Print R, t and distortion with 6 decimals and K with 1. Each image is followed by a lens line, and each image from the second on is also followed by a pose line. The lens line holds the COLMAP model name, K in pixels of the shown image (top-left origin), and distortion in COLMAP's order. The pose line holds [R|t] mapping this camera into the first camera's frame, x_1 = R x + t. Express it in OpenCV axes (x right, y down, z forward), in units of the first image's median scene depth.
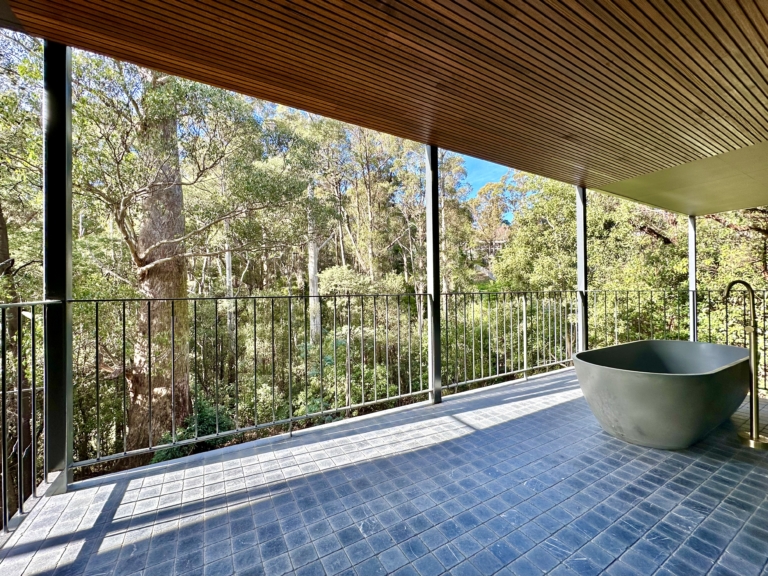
lens RADIAL K [[310.9, 0, 383.0], [0, 310.9, 288.7], [0, 0, 1]] dist [-0.001110, -0.000112]
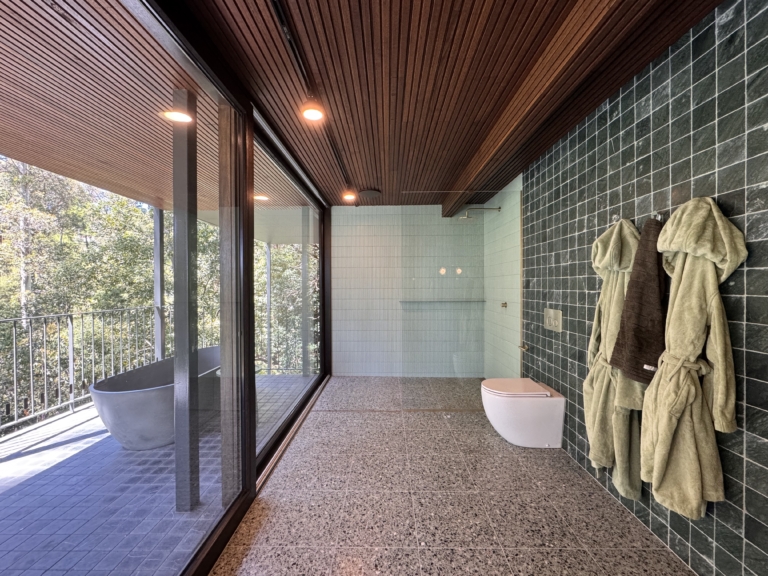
lens RADIAL K [[307.5, 0, 382.1], [0, 307.5, 288.1], [0, 0, 1]] dist [-0.001481, -0.000029]
pose [[0.513046, 0.001983, 0.858359, 0.285102], [-0.006045, 0.999981, 0.001303, -0.129070], [-0.858340, -0.005857, 0.513048, -0.391359]]
